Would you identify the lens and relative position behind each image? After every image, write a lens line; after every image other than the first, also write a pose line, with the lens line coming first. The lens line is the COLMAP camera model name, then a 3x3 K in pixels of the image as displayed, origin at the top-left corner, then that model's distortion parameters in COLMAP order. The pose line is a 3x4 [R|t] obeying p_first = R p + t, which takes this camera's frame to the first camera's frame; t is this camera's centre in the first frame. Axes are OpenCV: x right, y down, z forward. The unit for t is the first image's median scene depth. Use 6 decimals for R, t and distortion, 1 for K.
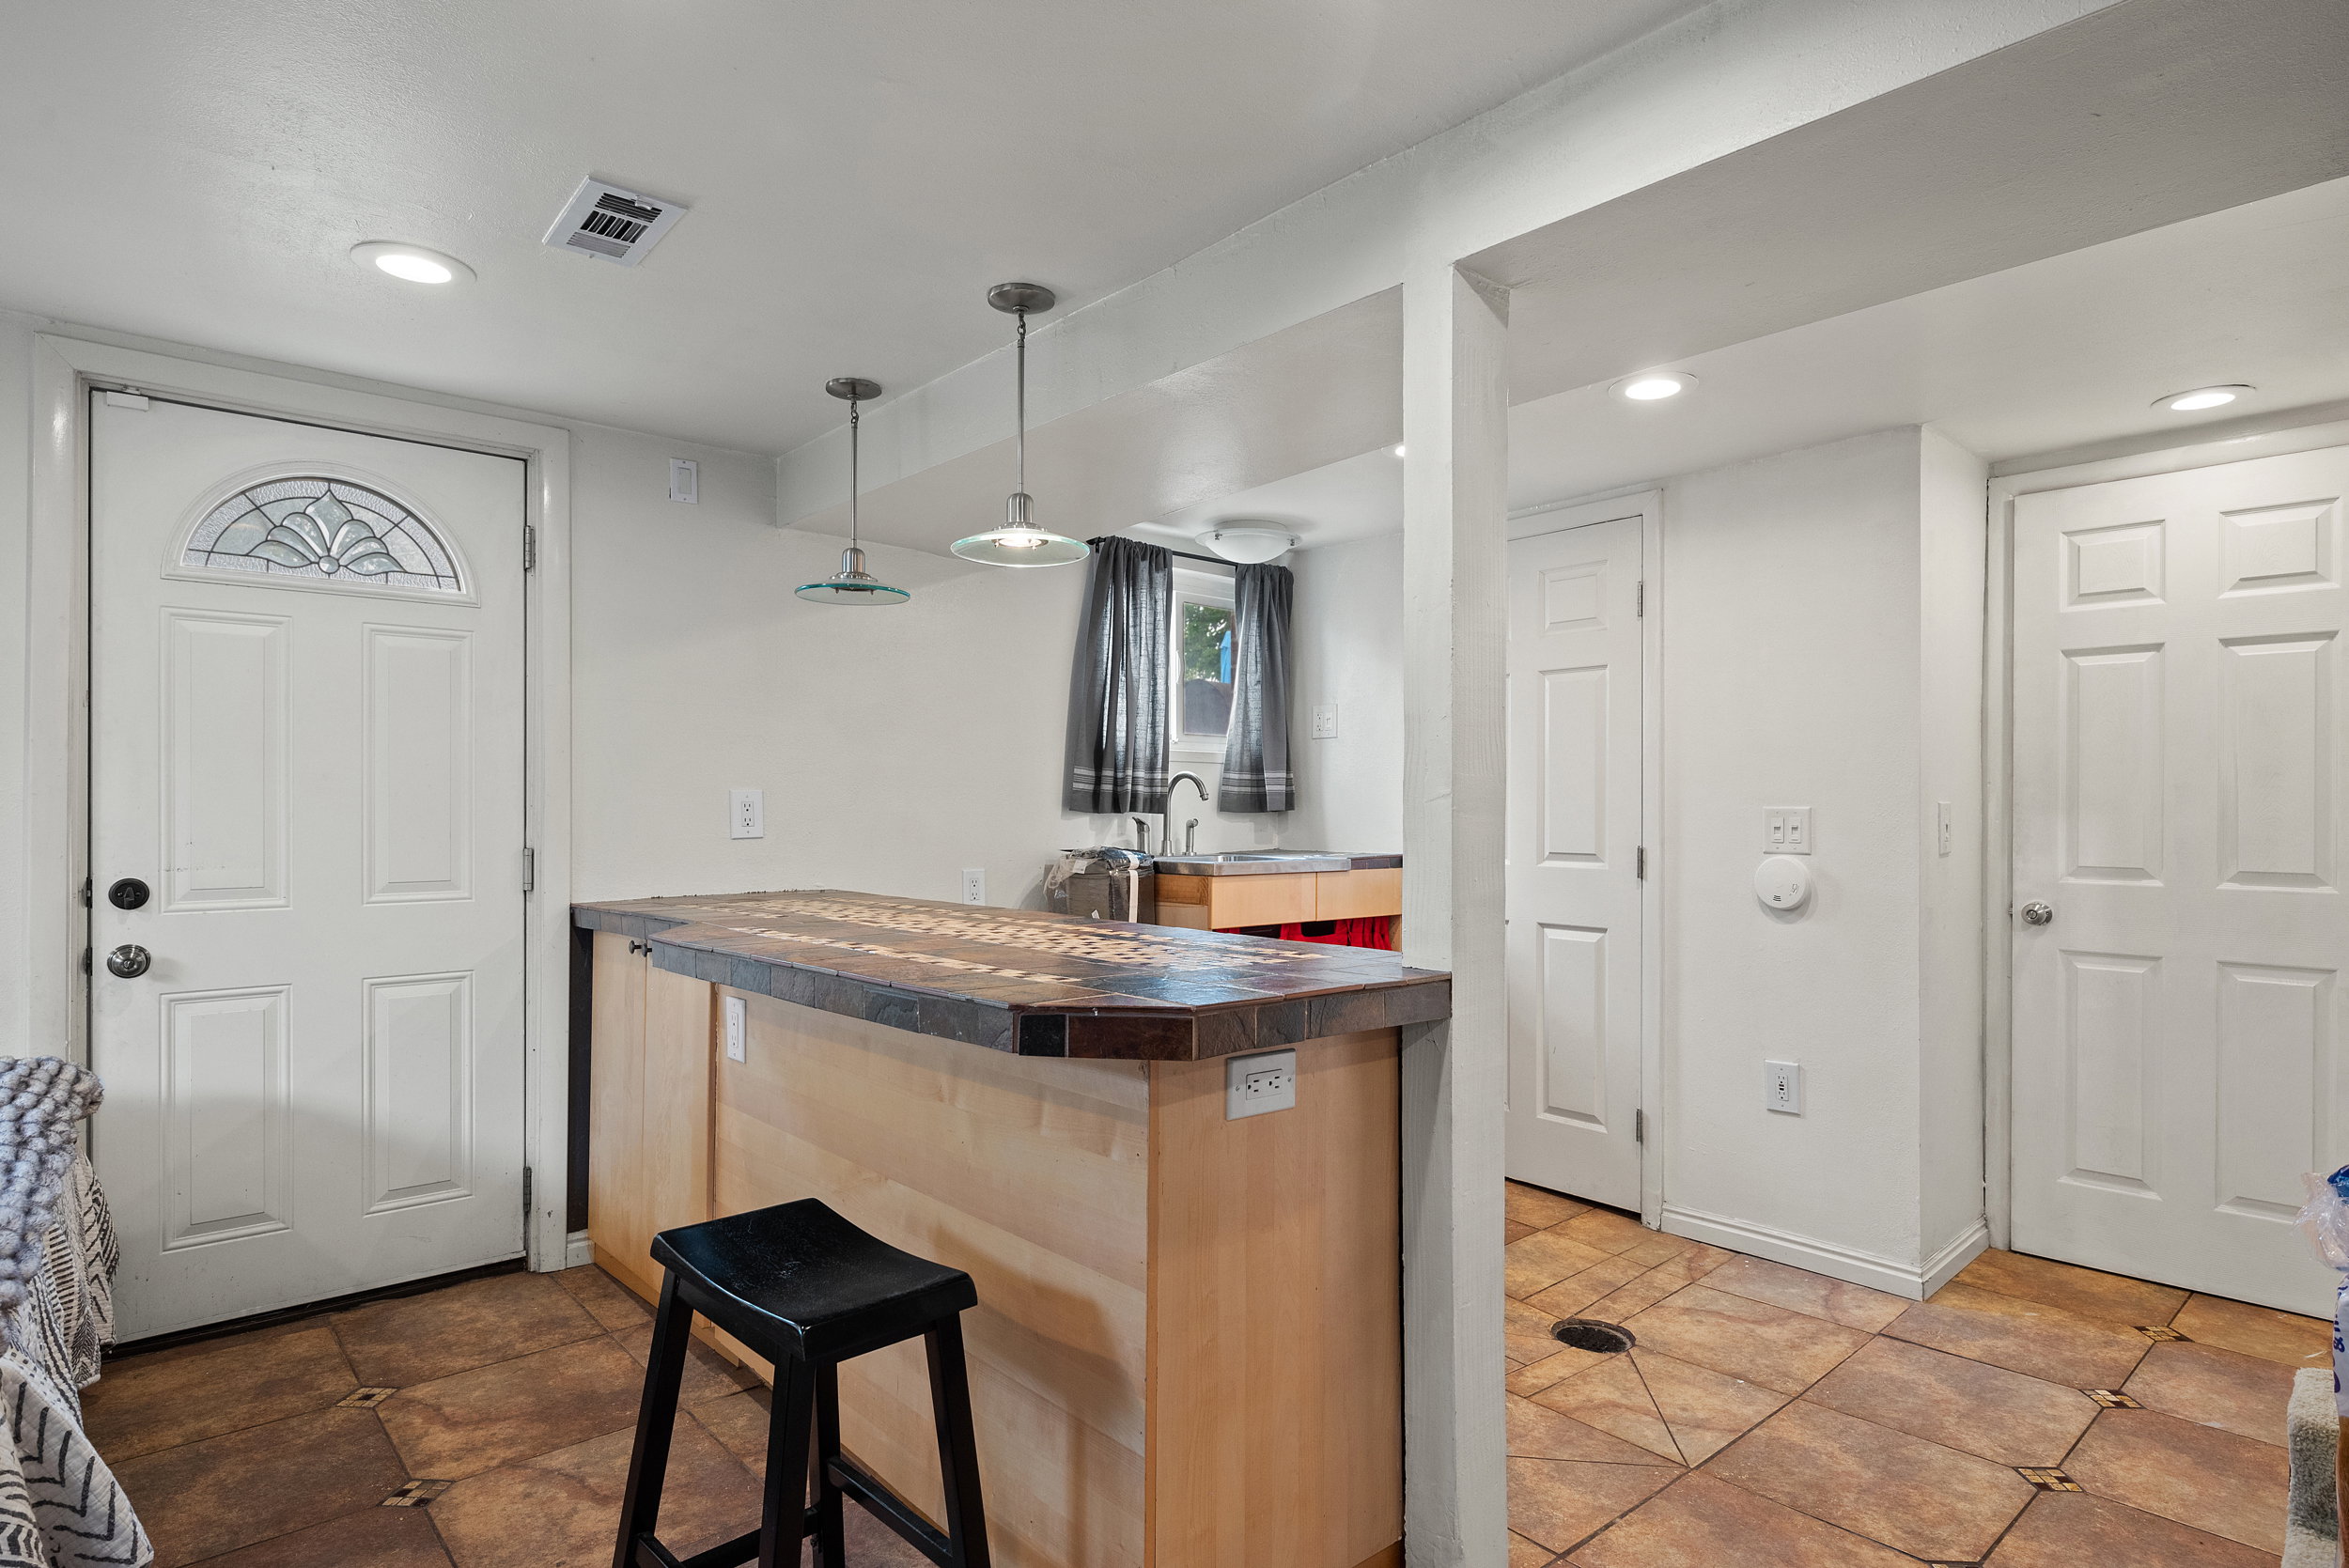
lens RADIAL K [[1267.1, 0, 1175.4], [0, 1267.1, 801.0], [0, 0, 1]] dist [0.001216, 0.000246]
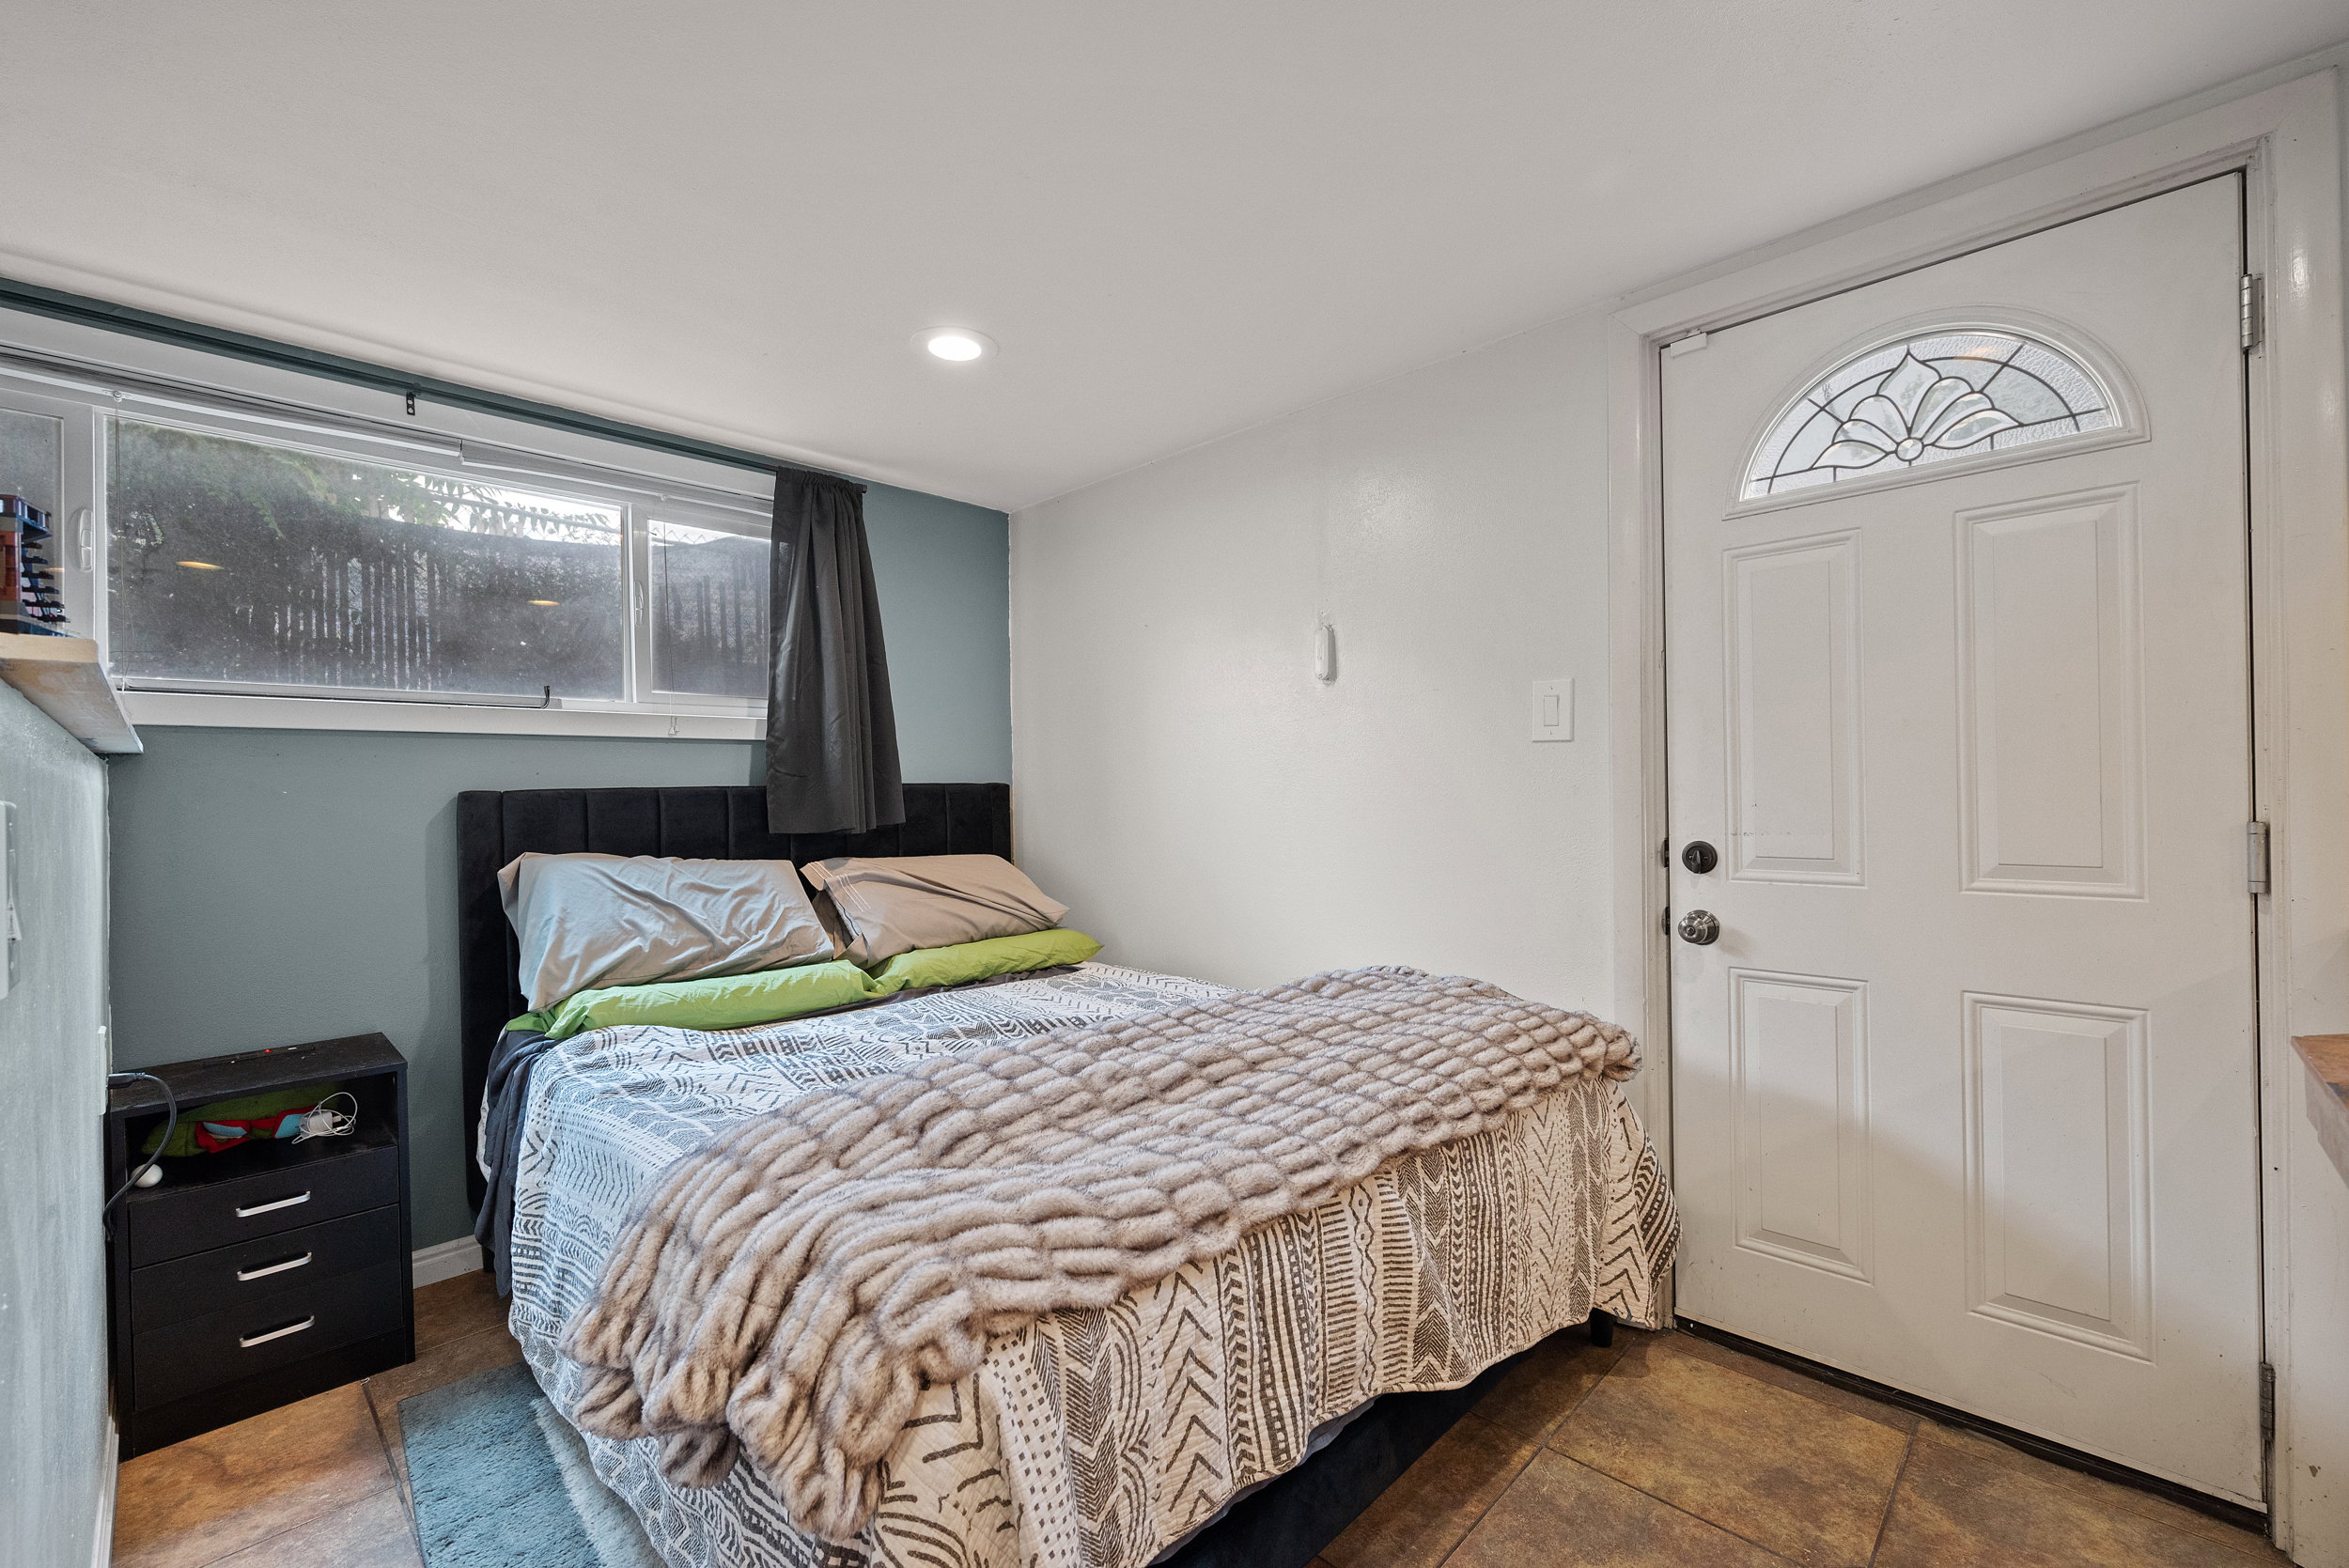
lens RADIAL K [[1004.7, 0, 1176.1], [0, 1004.7, 787.9], [0, 0, 1]] dist [0.003693, 0.000465]
pose [[0.069822, 0.001311, -0.997559, -0.088493], [0.029062, 0.999572, 0.003348, 0.006327], [0.997136, -0.029225, 0.069754, 0.525729]]
